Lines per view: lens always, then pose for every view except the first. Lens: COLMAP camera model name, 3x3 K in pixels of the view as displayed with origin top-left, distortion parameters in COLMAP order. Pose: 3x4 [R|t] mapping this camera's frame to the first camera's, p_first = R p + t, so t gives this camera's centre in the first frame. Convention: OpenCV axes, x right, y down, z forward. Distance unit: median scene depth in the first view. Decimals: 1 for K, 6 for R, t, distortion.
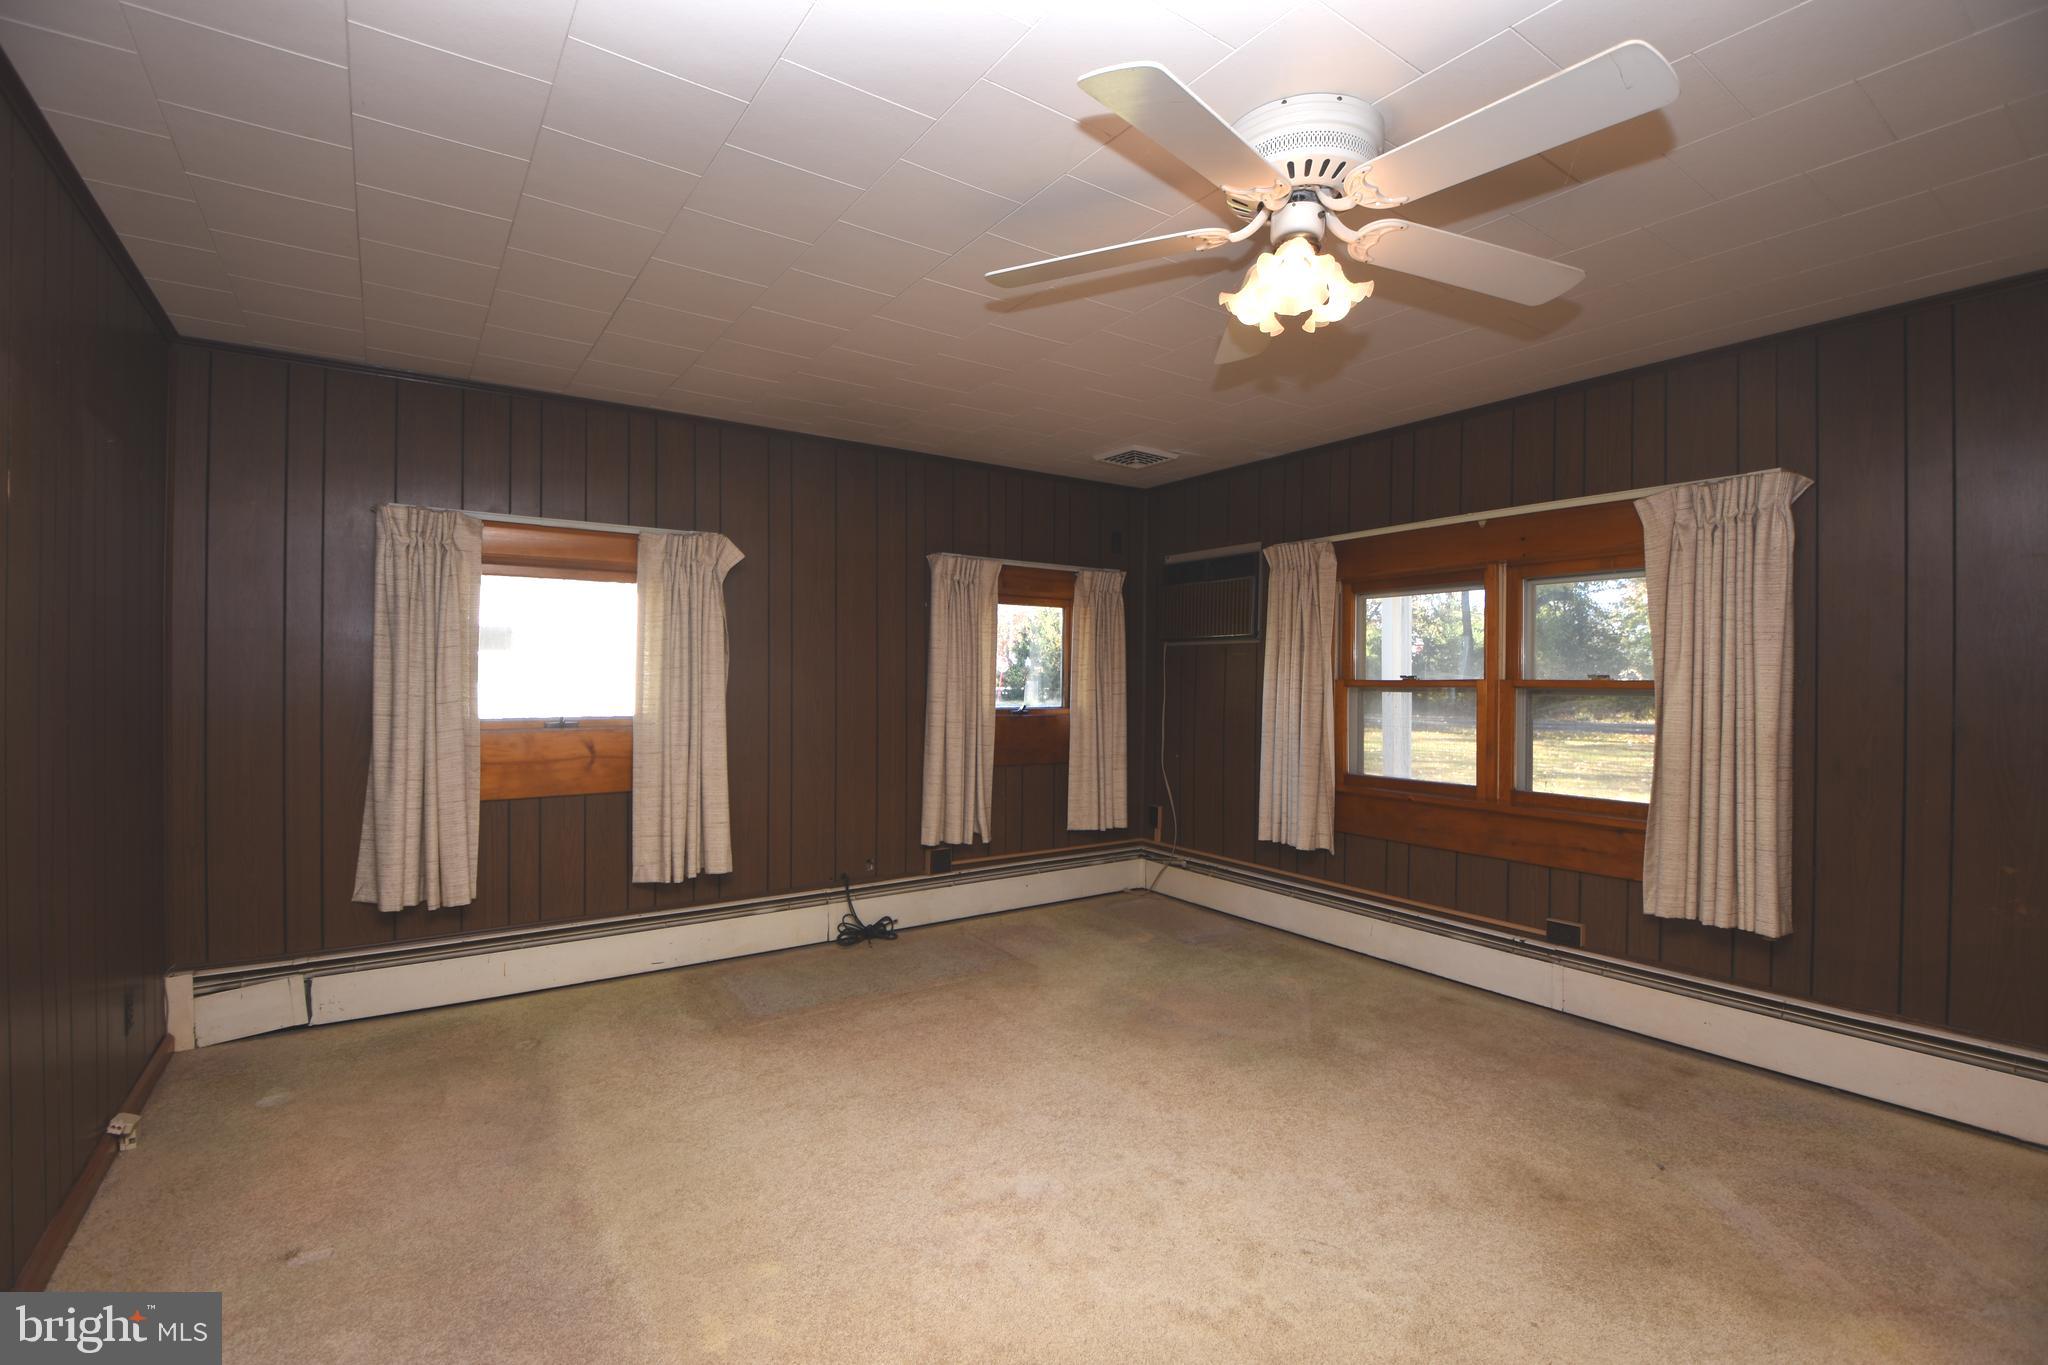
lens RADIAL K [[909.2, 0, 1019.2], [0, 909.2, 678.8], [0, 0, 1]] dist [0.000050, -0.000044]
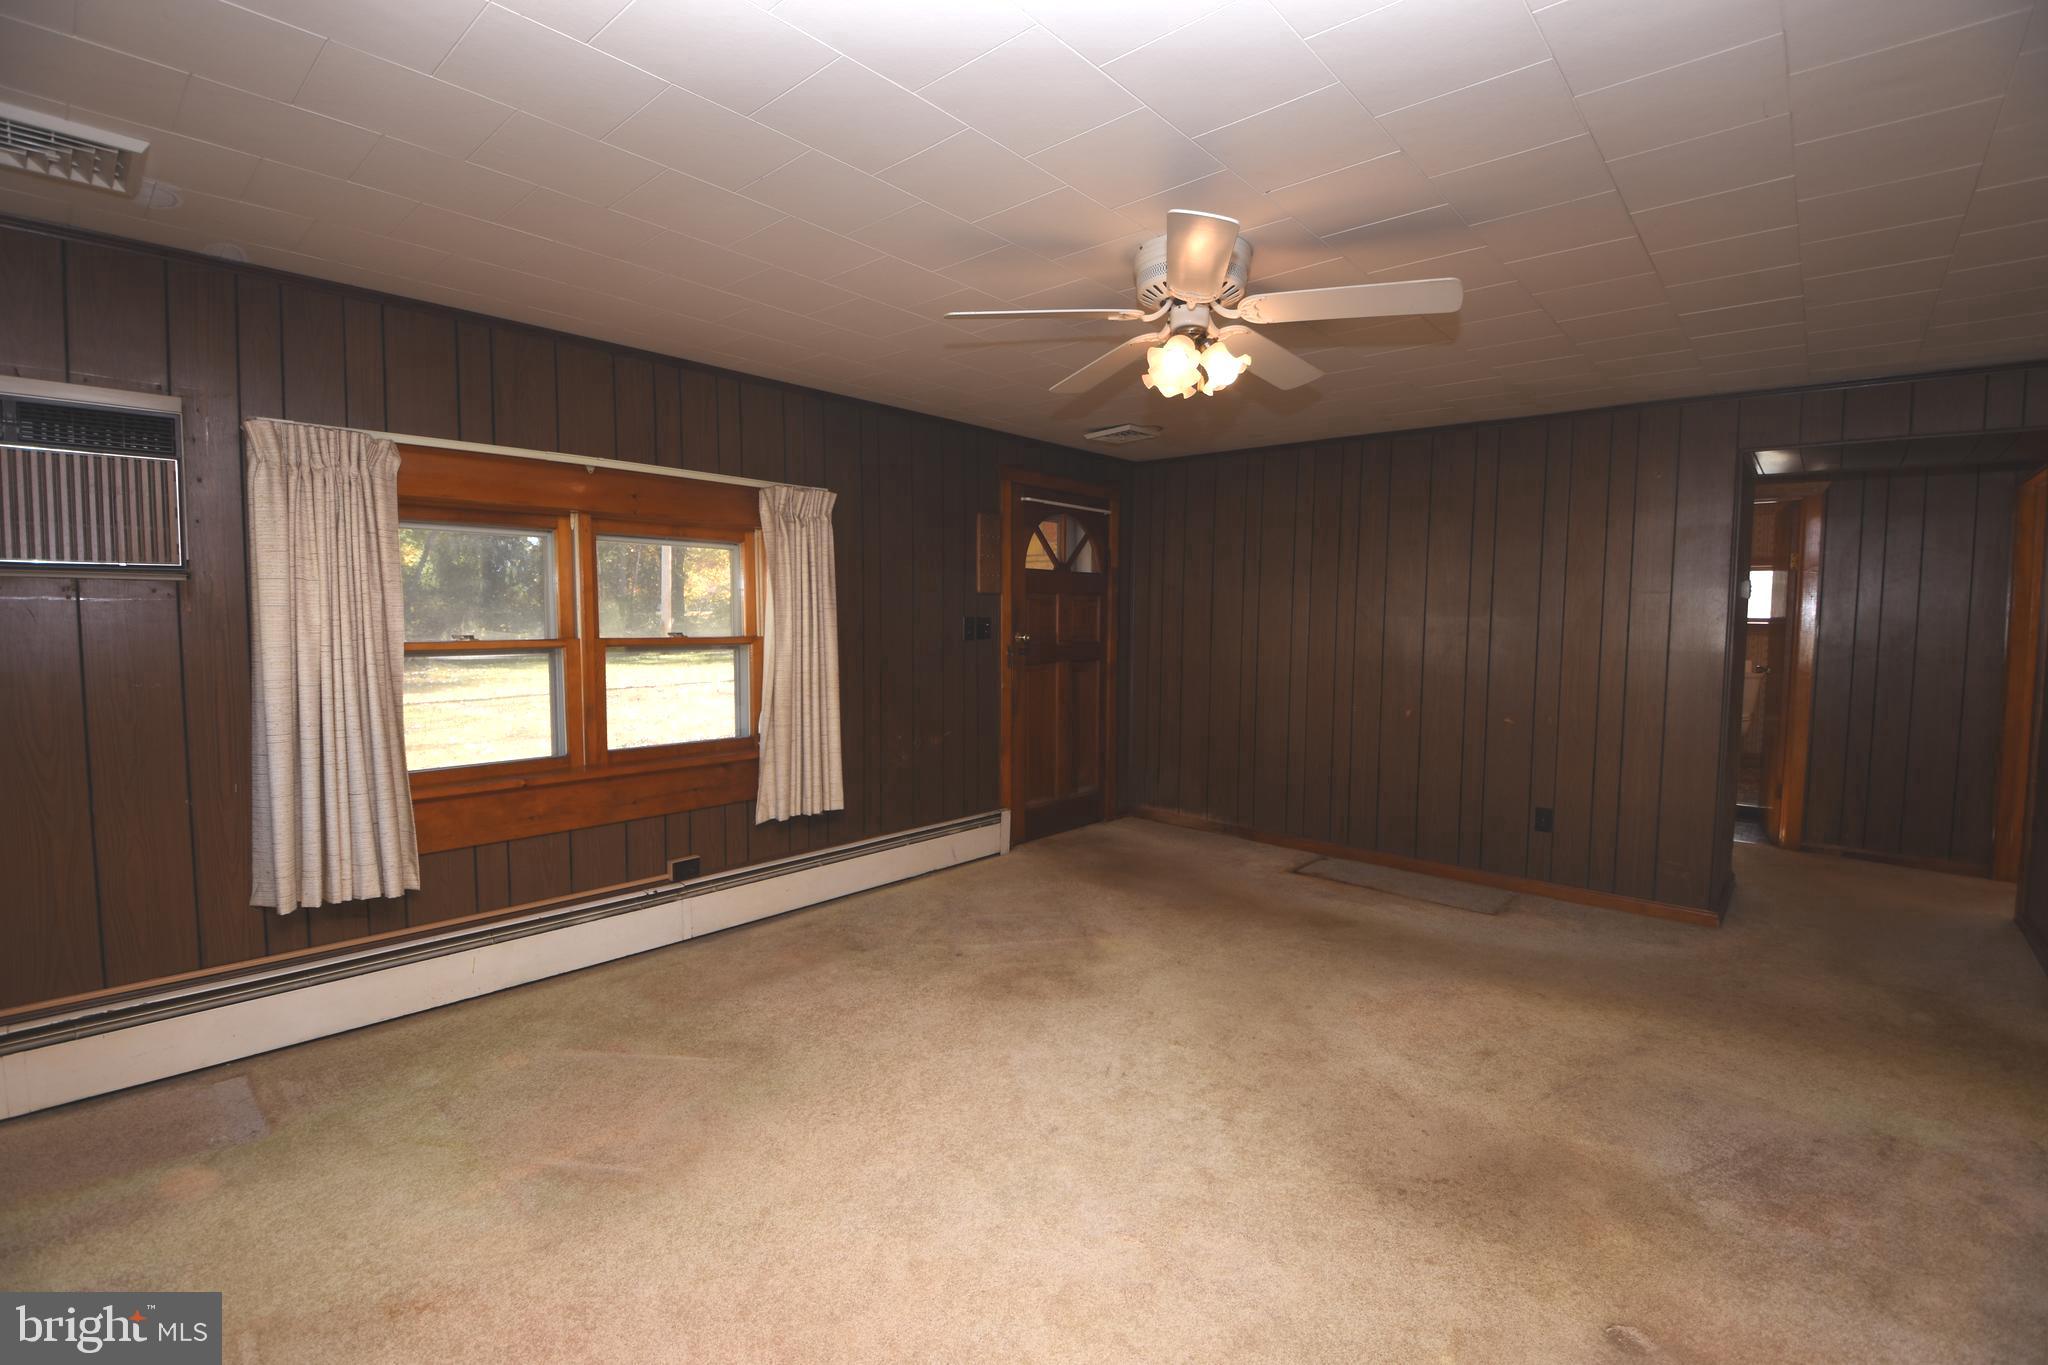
lens RADIAL K [[909.2, 0, 1019.2], [0, 909.2, 678.8], [0, 0, 1]] dist [0.000050, -0.000044]
pose [[-0.231829, -0.066109, 0.970507, -0.535612], [-0.002376, 0.997724, 0.067395, -0.023520], [-0.972754, 0.013318, -0.231459, 0.847340]]
